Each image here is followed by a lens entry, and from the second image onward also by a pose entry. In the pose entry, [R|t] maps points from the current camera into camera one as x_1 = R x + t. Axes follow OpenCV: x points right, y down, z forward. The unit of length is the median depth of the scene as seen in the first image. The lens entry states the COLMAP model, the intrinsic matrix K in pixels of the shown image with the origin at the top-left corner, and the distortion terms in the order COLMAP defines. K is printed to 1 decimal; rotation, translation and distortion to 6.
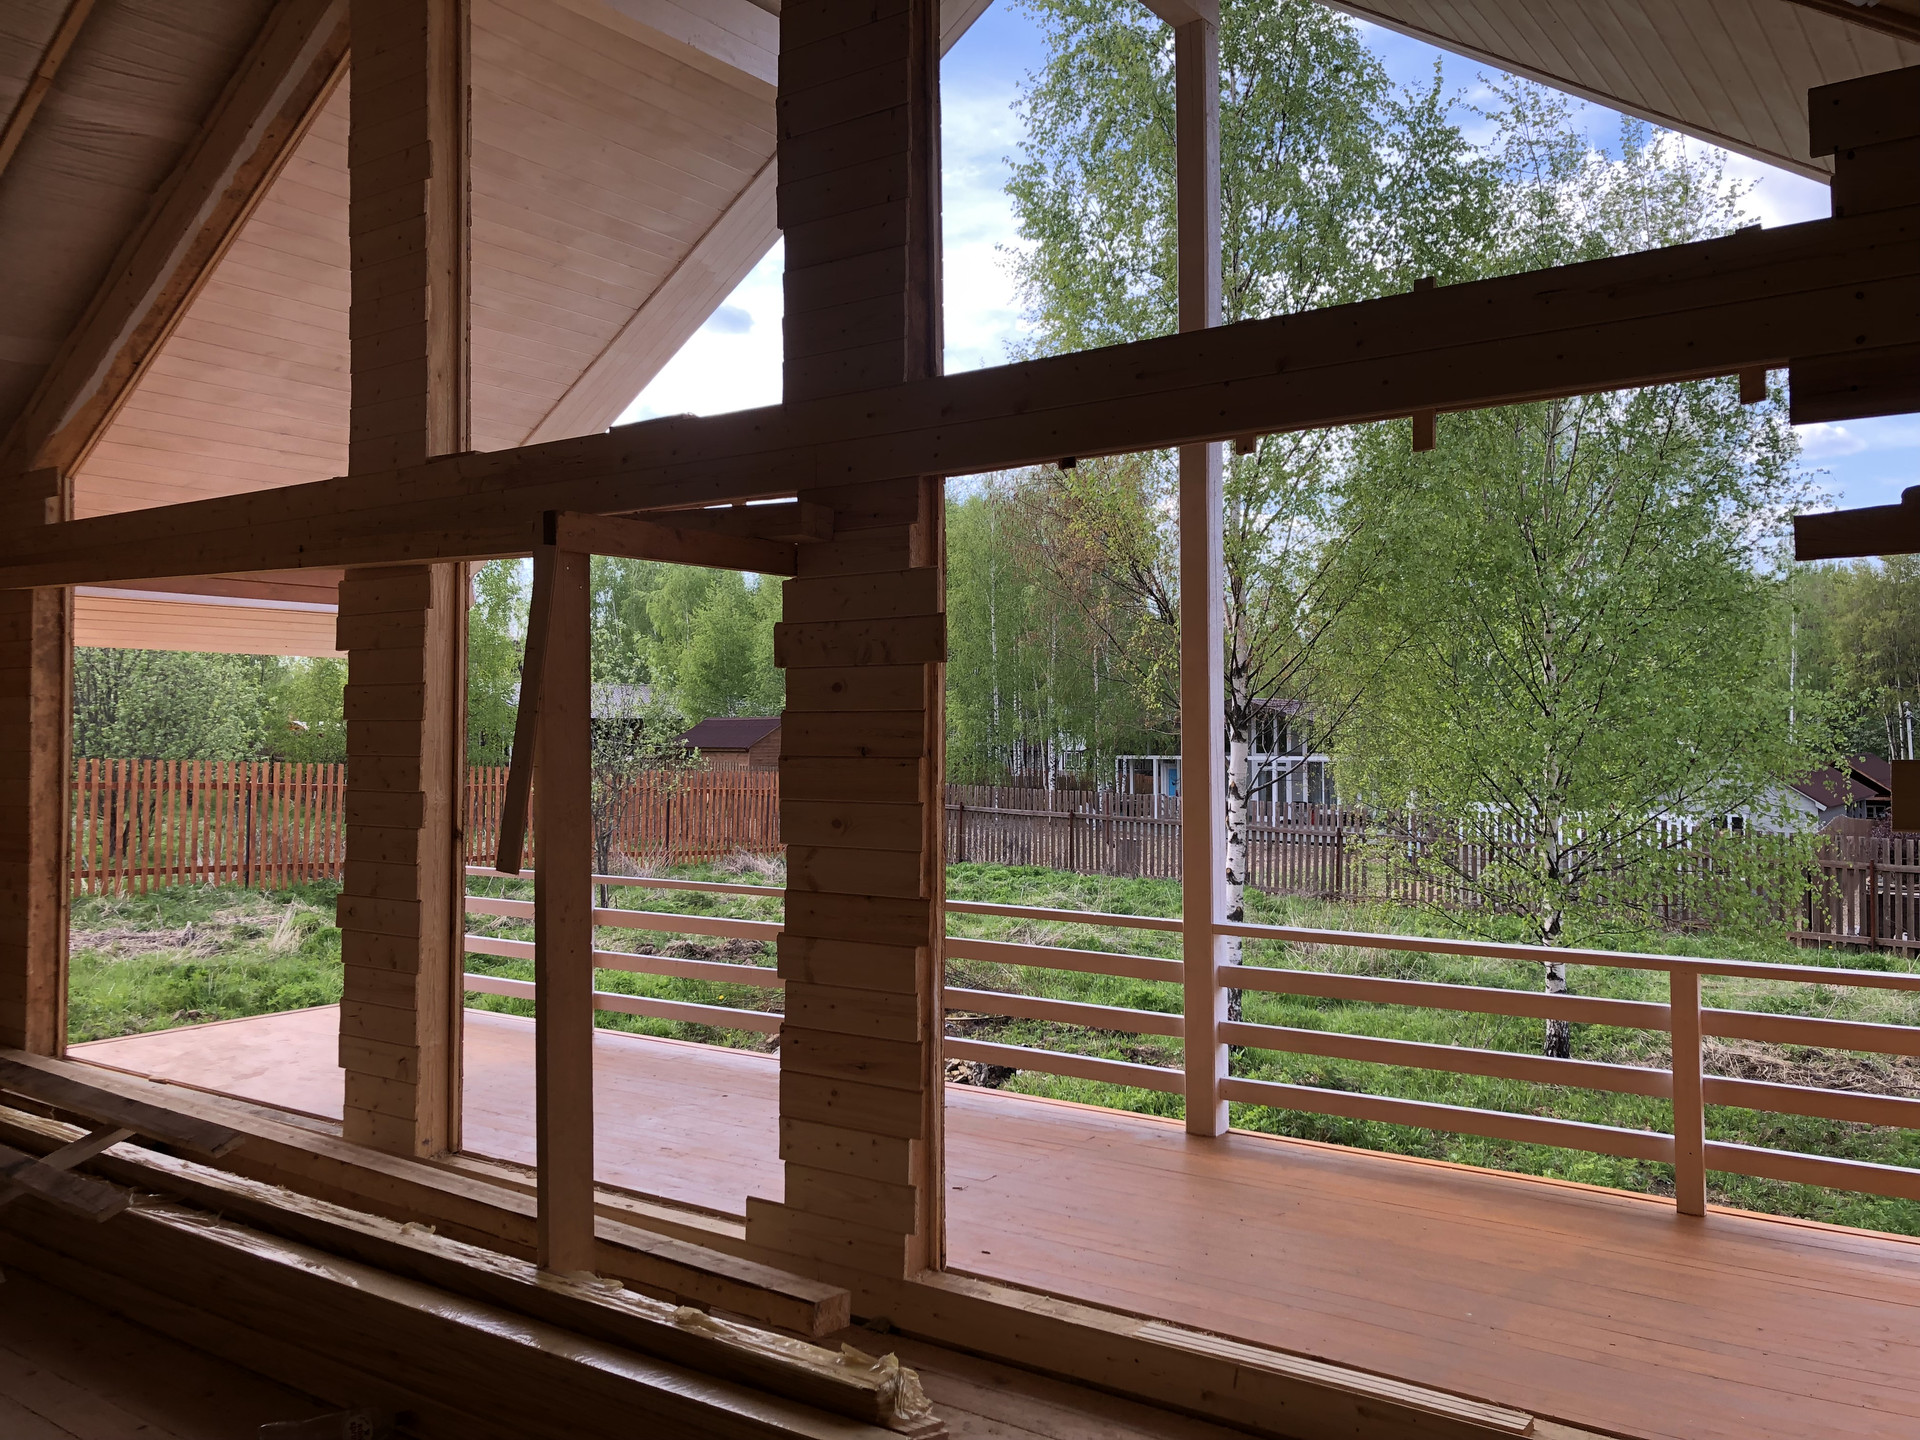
lens RADIAL K [[1573.2, 0, 960.2], [0, 1573.2, 676.9], [0, 0, 1]] dist [0.030094, -0.061537]
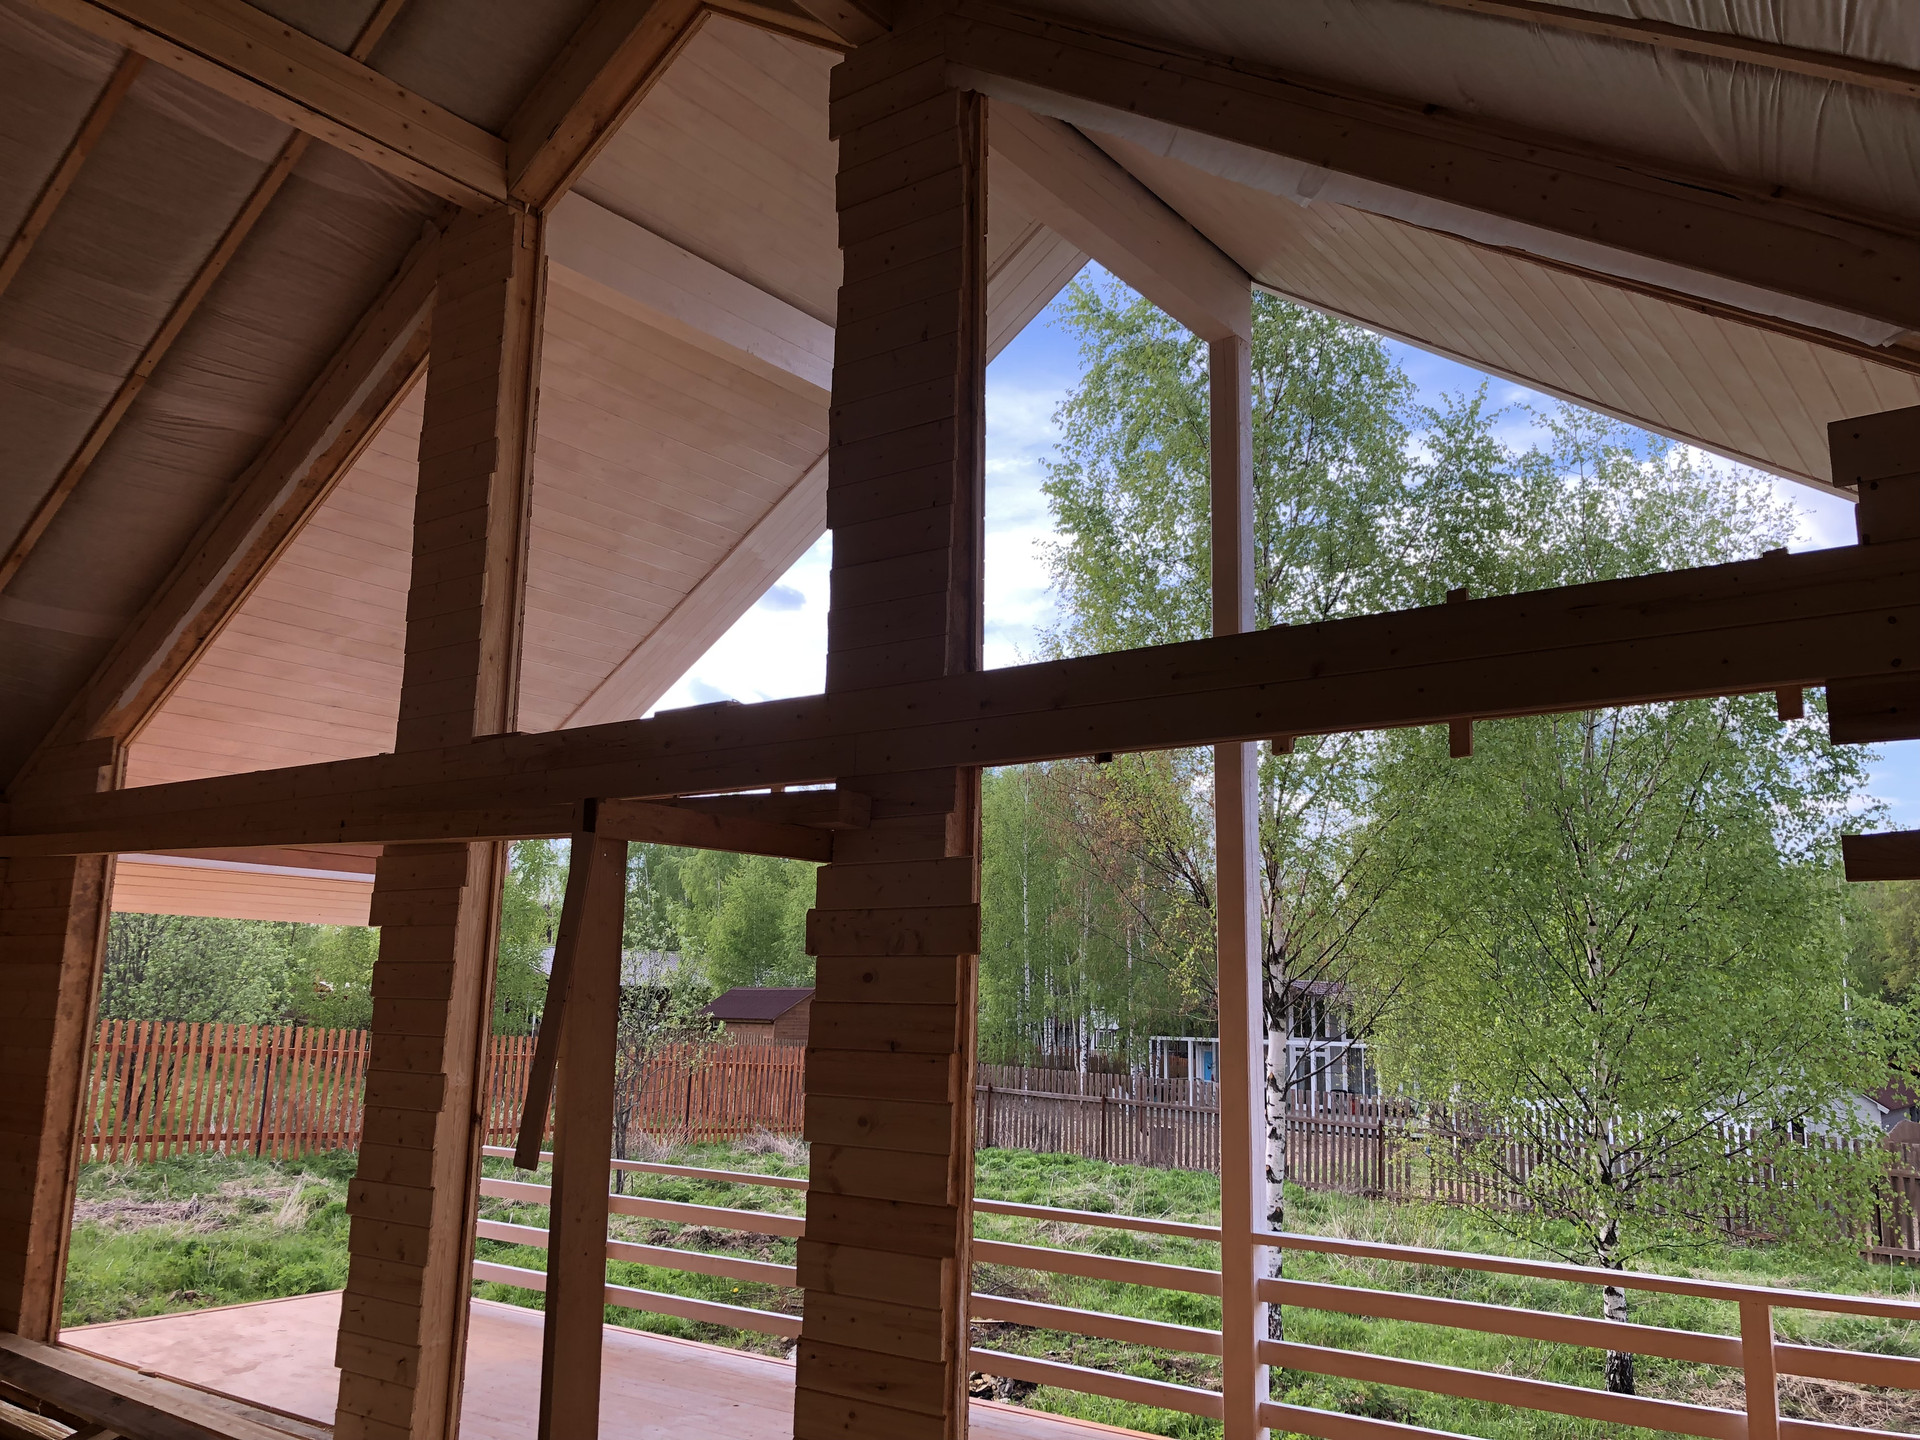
lens RADIAL K [[1572.8, 0, 958.8], [0, 1572.8, 683.9], [0, 0, 1]] dist [0.000038, 0.004845]
pose [[0.999540, 0.018864, -0.023731, -0.000632], [-0.022547, 0.985871, -0.165982, -0.004572], [0.020265, 0.166441, 0.985843, 0.000104]]
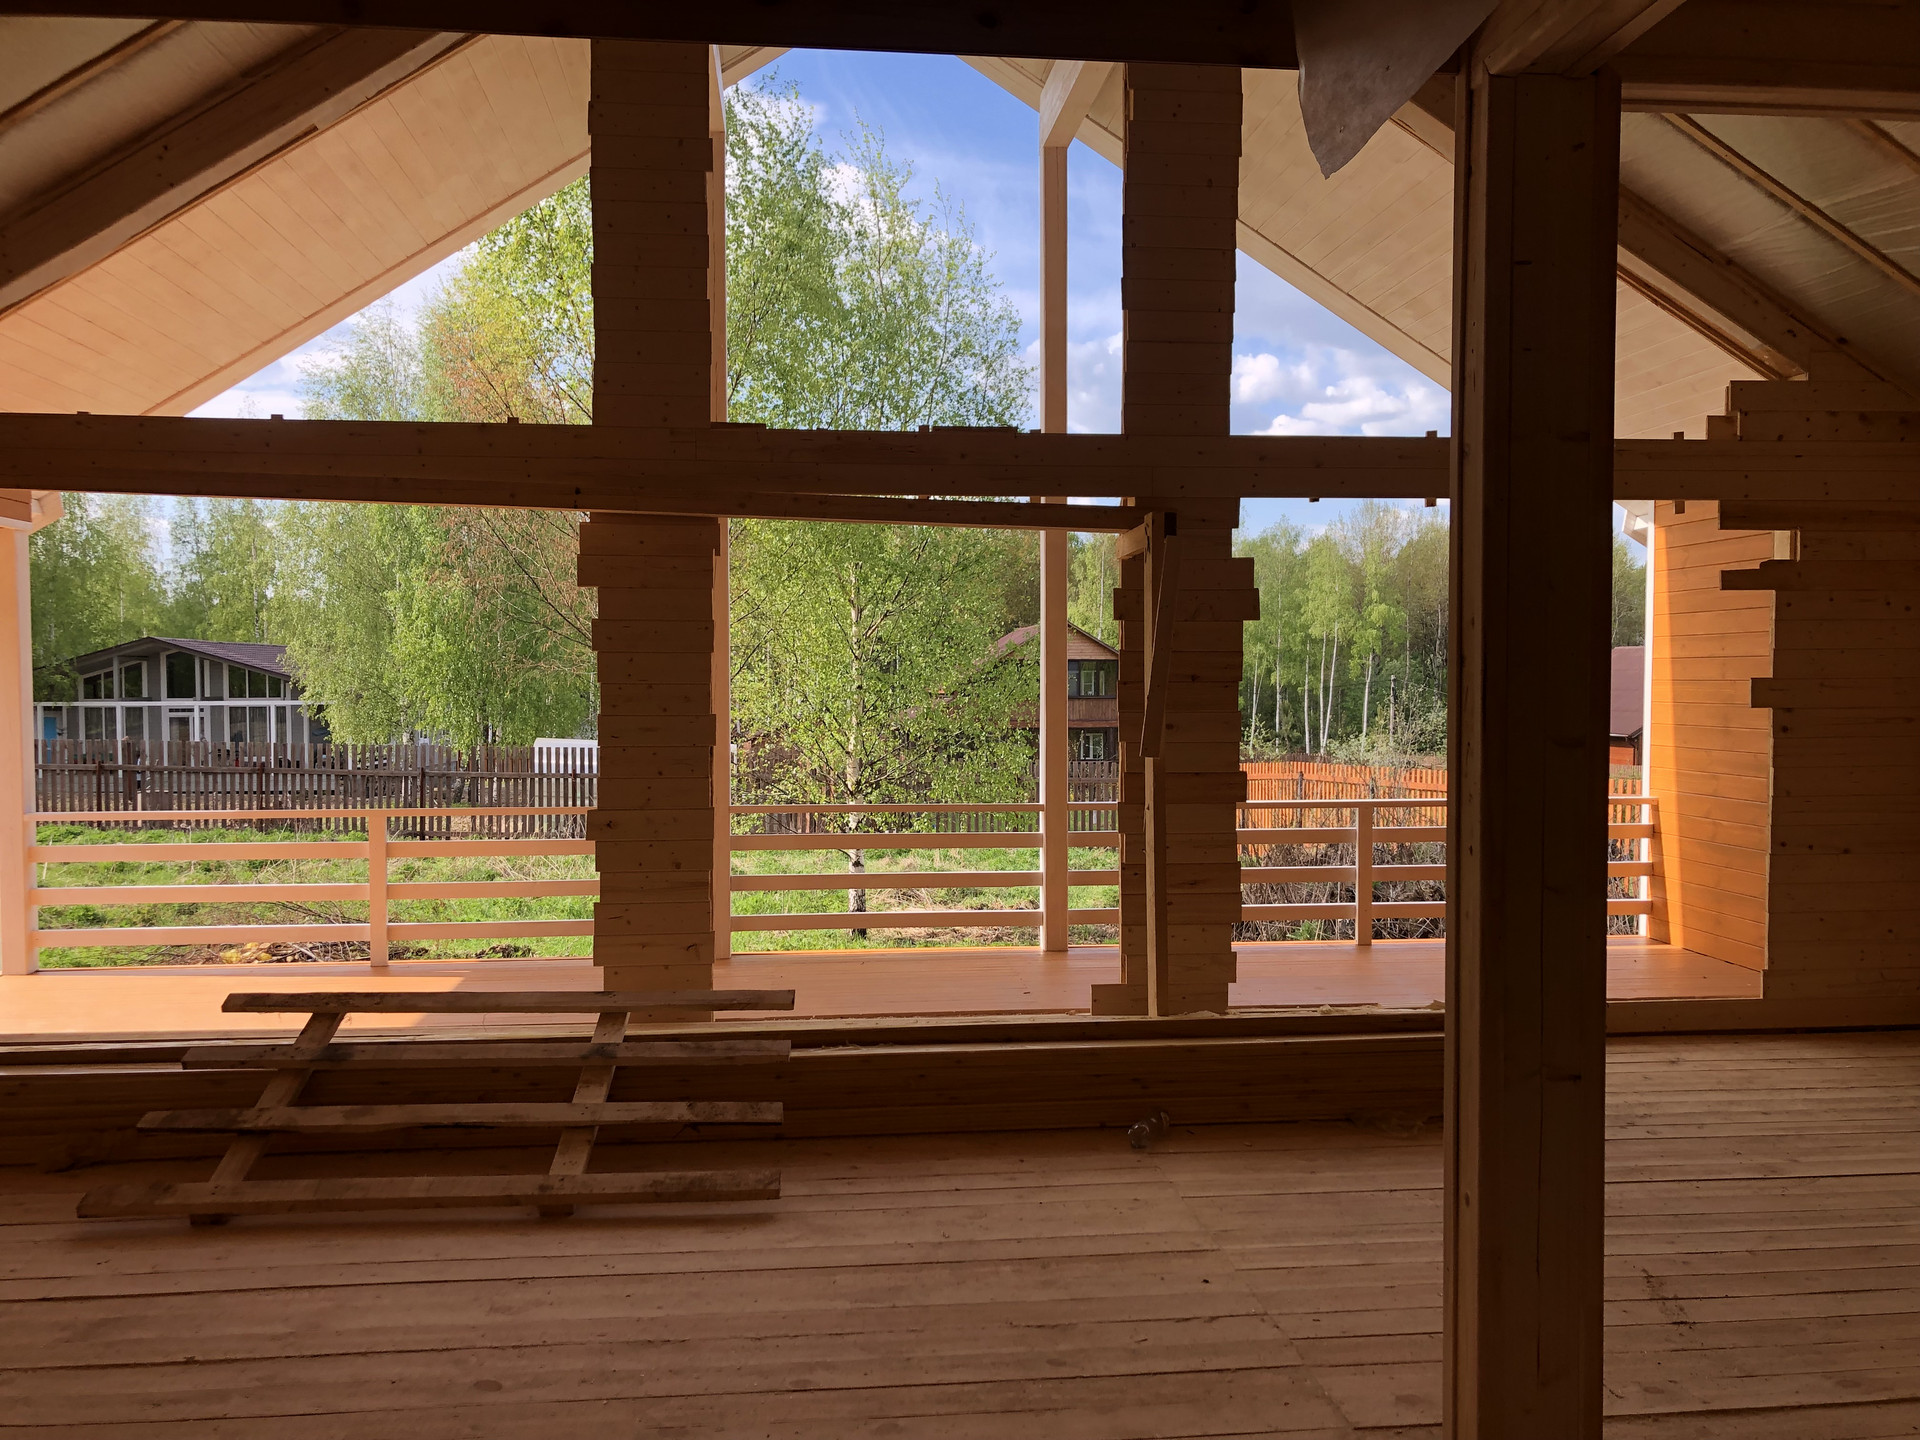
lens RADIAL K [[1593.4, 0, 960.0], [0, 1593.4, 720.0], [0, 0, 1]] dist [0.024729, -0.008286]
pose [[0.741199, -0.015620, 0.671104, -0.435367], [-0.025596, 0.998345, 0.051505, 0.005076], [-0.670798, -0.055353, 0.739572, 0.005242]]
